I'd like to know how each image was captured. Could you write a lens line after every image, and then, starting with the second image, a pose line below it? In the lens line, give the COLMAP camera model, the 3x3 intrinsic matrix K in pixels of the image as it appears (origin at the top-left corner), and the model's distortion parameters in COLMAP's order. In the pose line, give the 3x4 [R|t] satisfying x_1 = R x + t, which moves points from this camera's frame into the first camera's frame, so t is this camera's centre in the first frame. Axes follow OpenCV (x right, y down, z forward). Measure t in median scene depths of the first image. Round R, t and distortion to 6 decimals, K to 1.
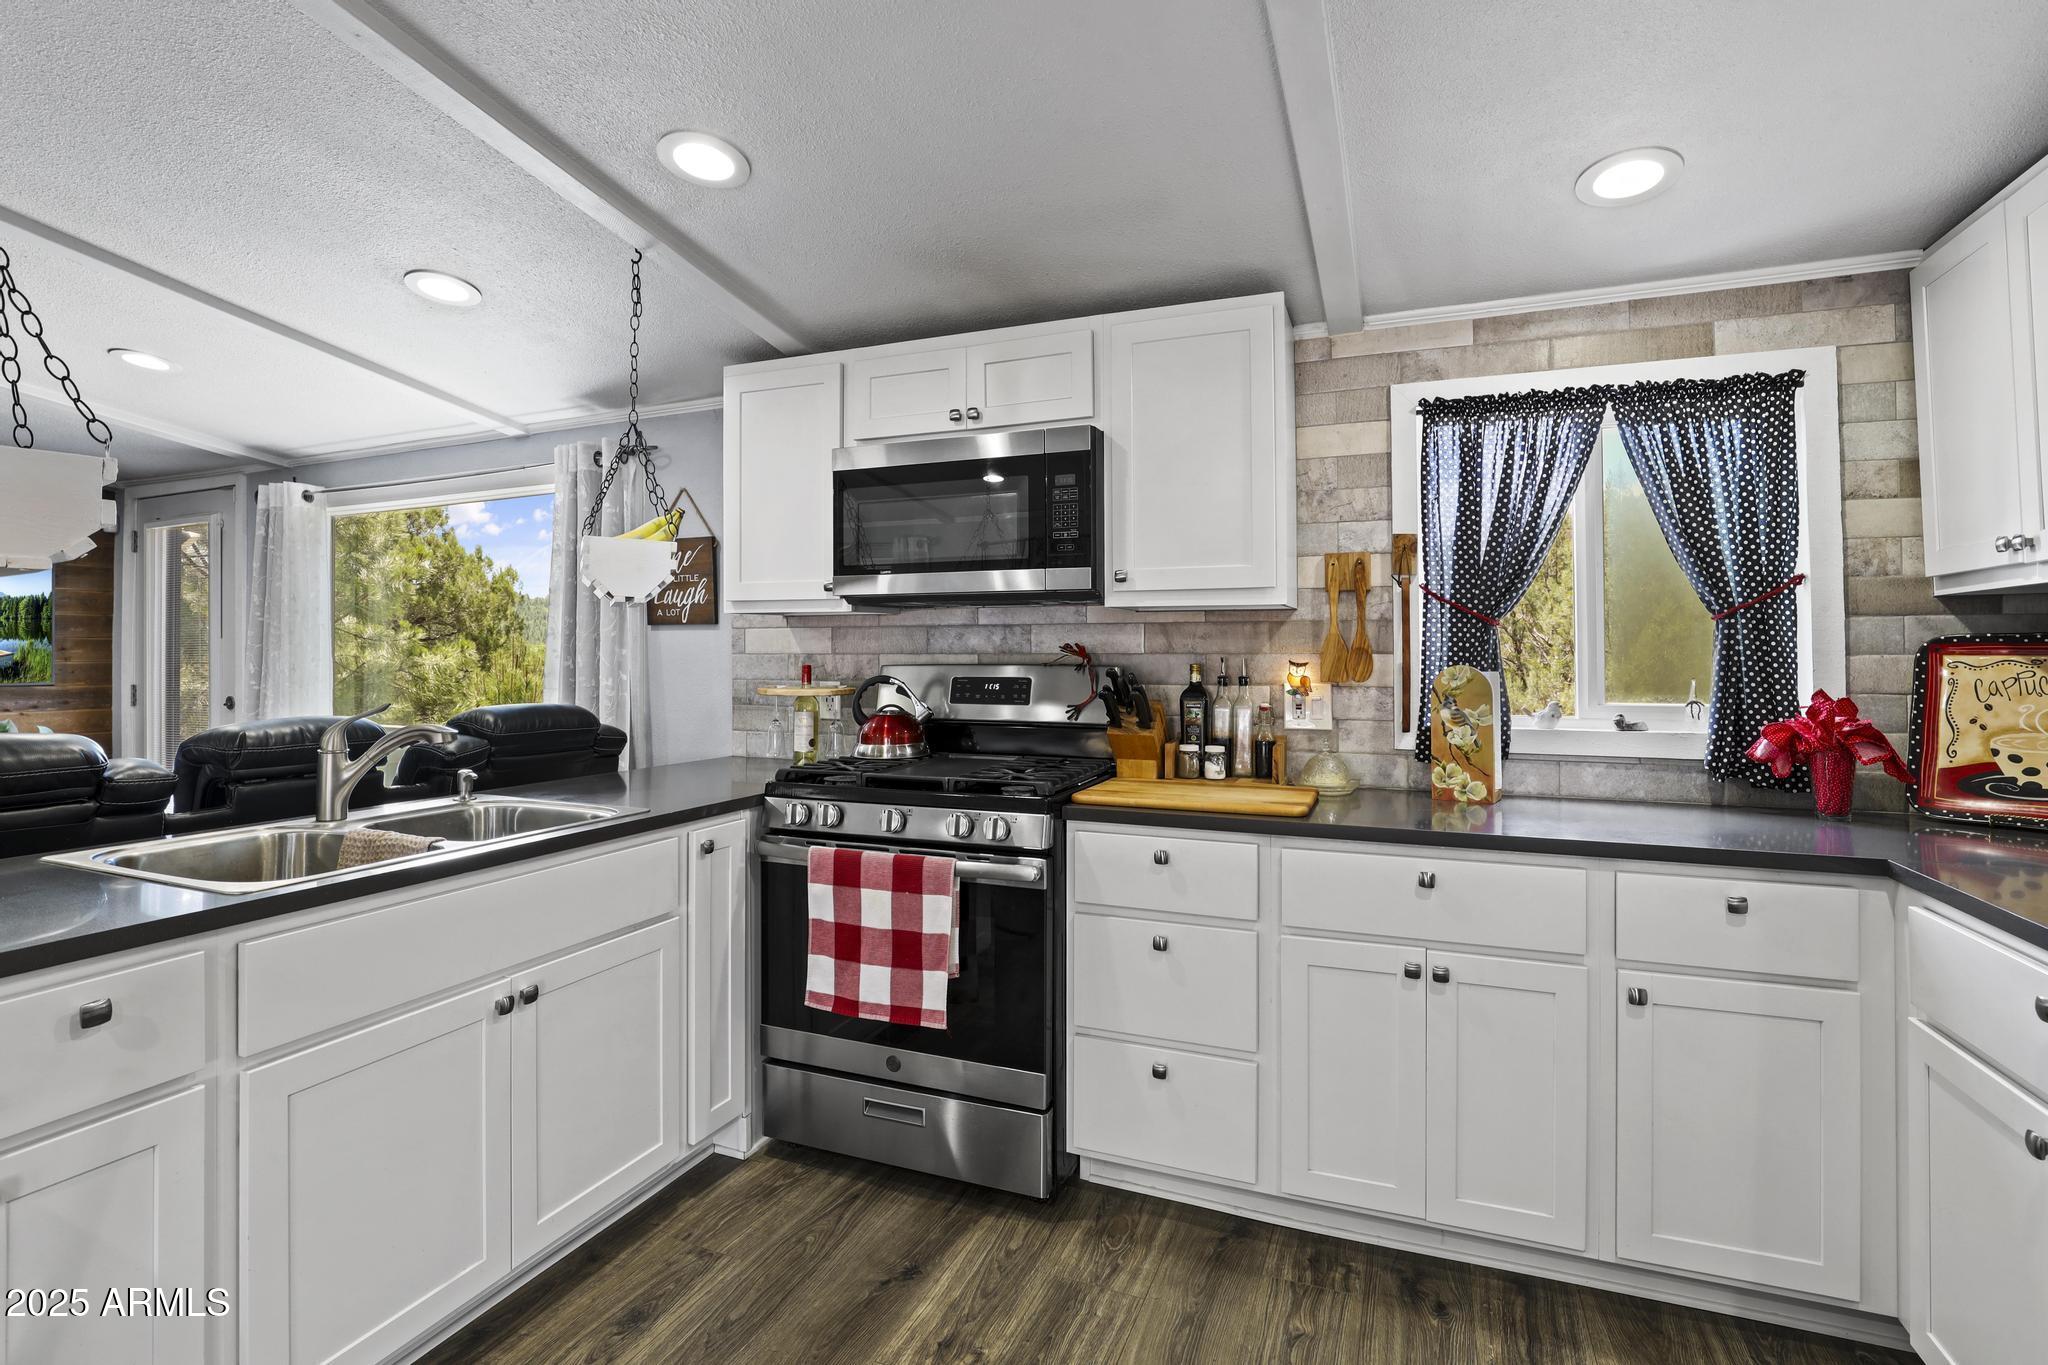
lens RADIAL K [[943.6, 0, 1028.3], [0, 943.6, 676.2], [0, 0, 1]] dist [-0.034637, 0.004361]
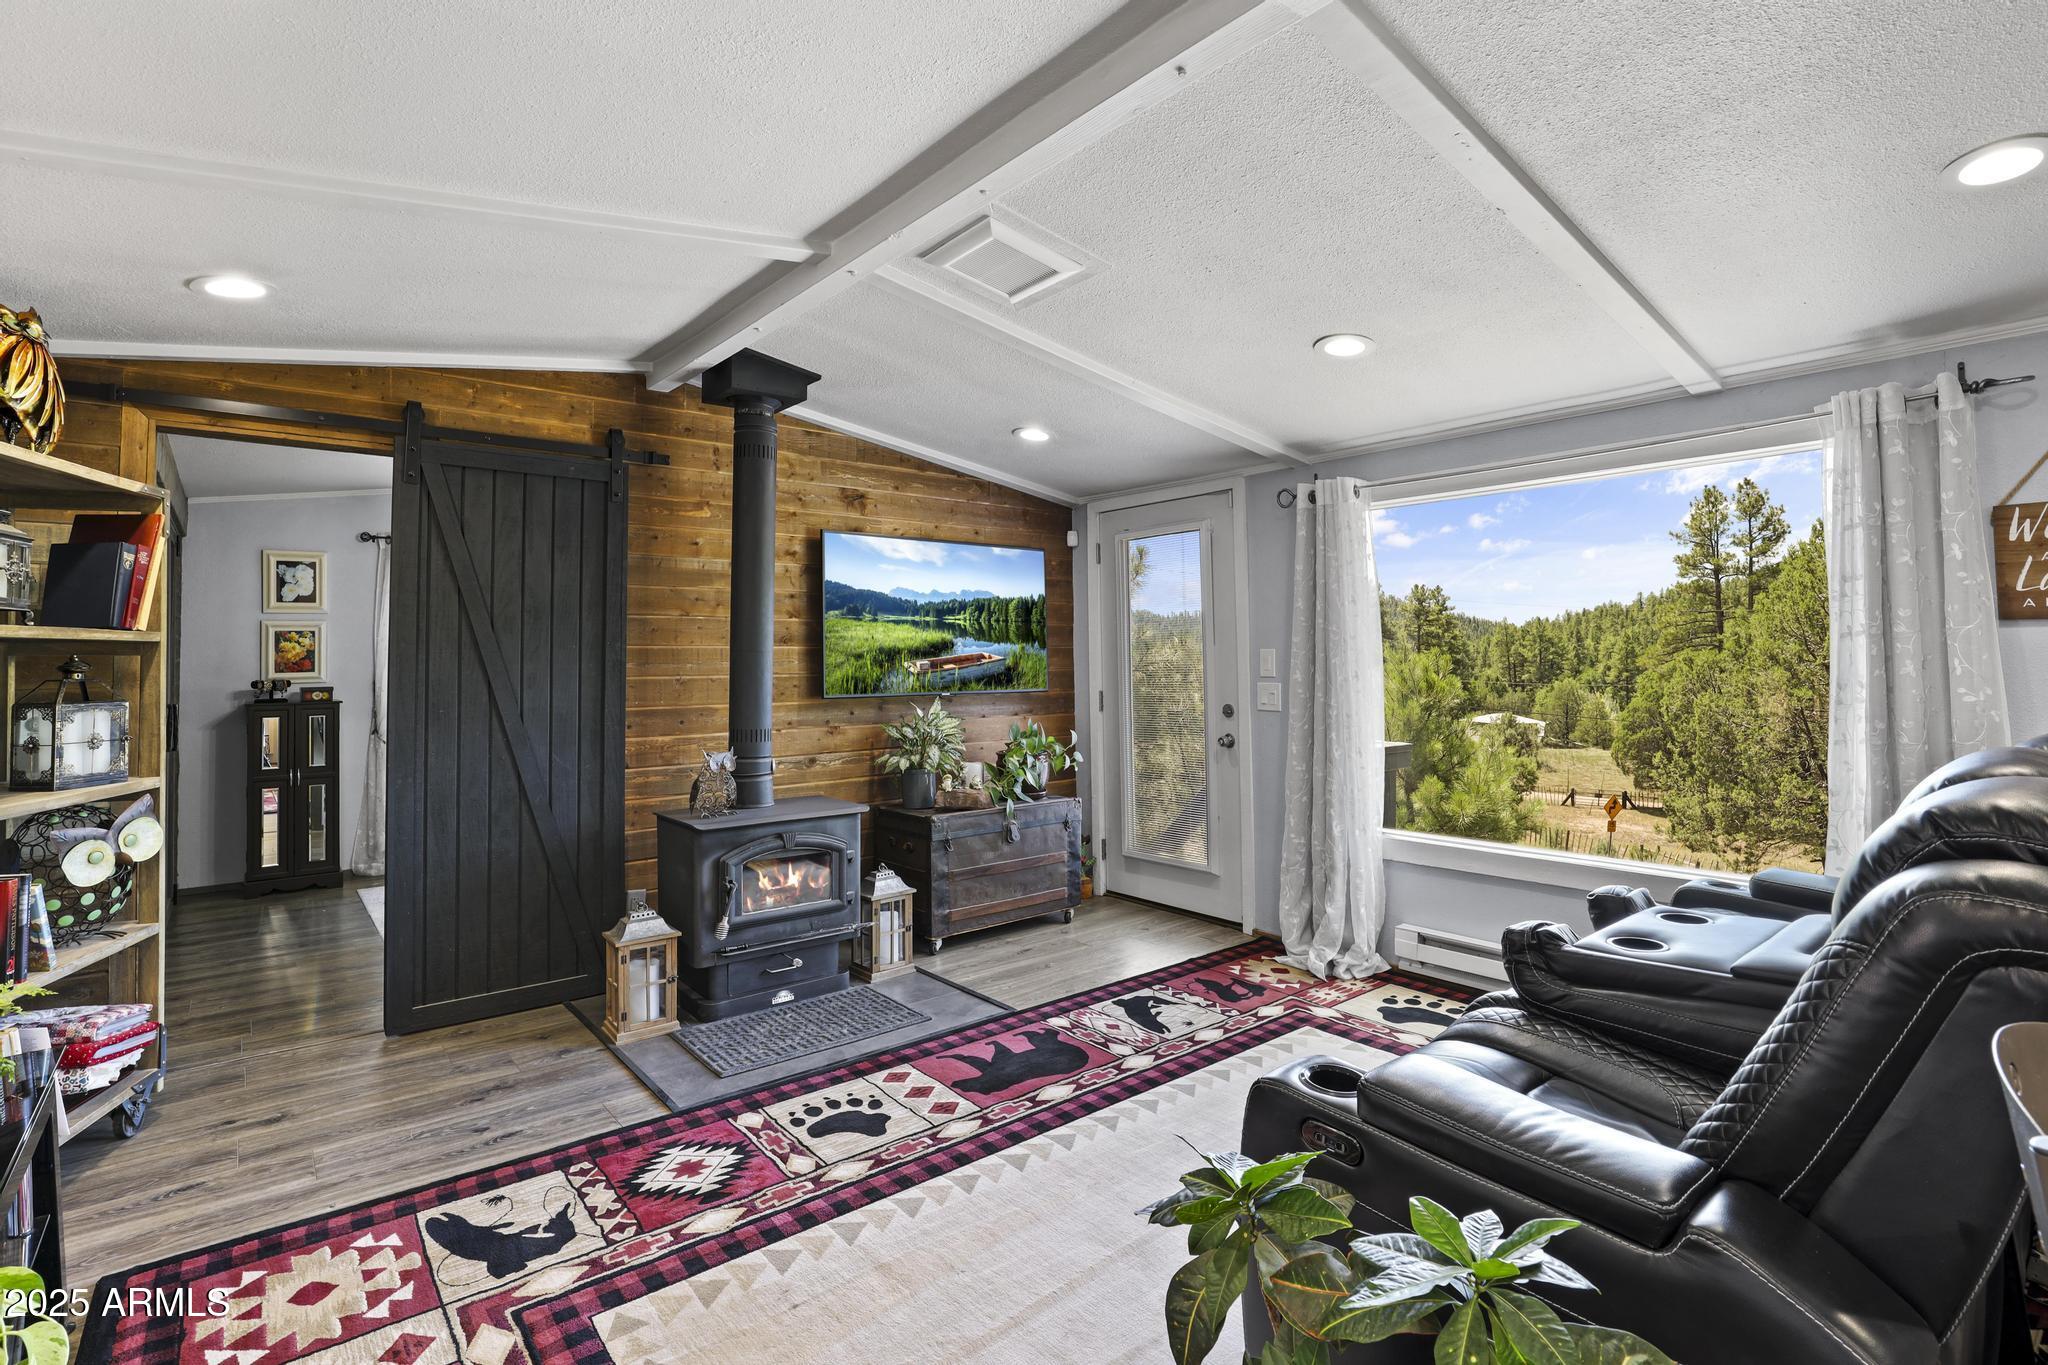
lens RADIAL K [[943.6, 0, 1012.7], [0, 943.6, 647.2], [0, 0, 1]] dist [-0.034637, 0.004361]
pose [[0.884792, -0.014215, -0.465770, -1.080221], [-0.000771, 0.999489, -0.031969, -0.011367], [0.465986, 0.028645, 0.884328, 0.007129]]
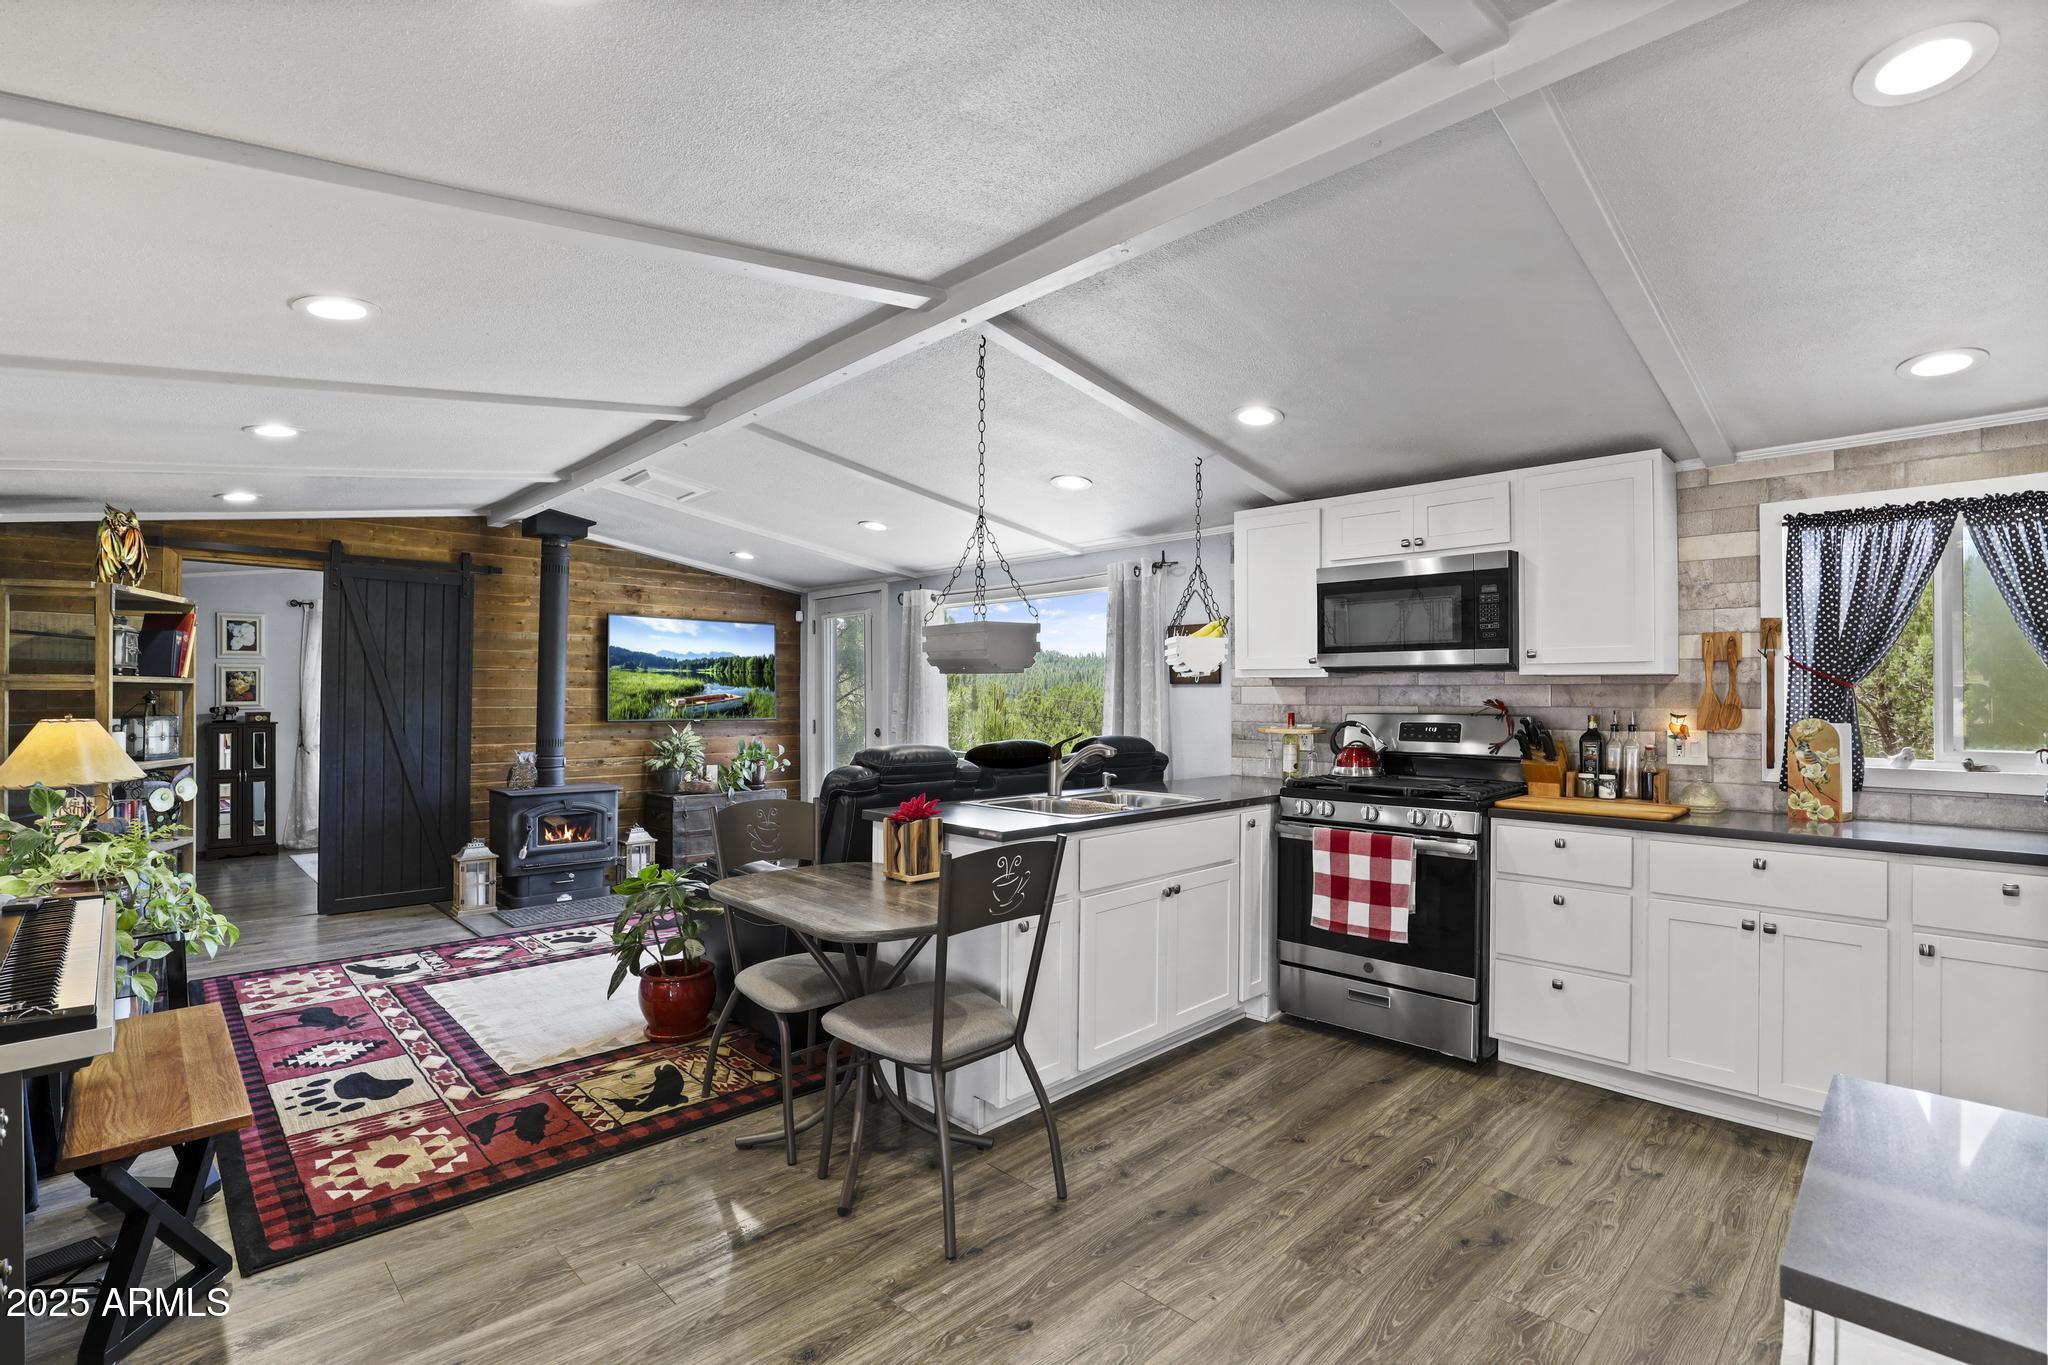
lens RADIAL K [[943.6, 0, 1017.9], [0, 943.6, 700.7], [0, 0, 1]] dist [-0.034637, 0.004361]
pose [[0.917954, 0.003982, -0.396666, -0.055726], [-0.011163, 0.999813, -0.015797, -0.003211], [0.396529, 0.018929, 0.917827, -0.619027]]
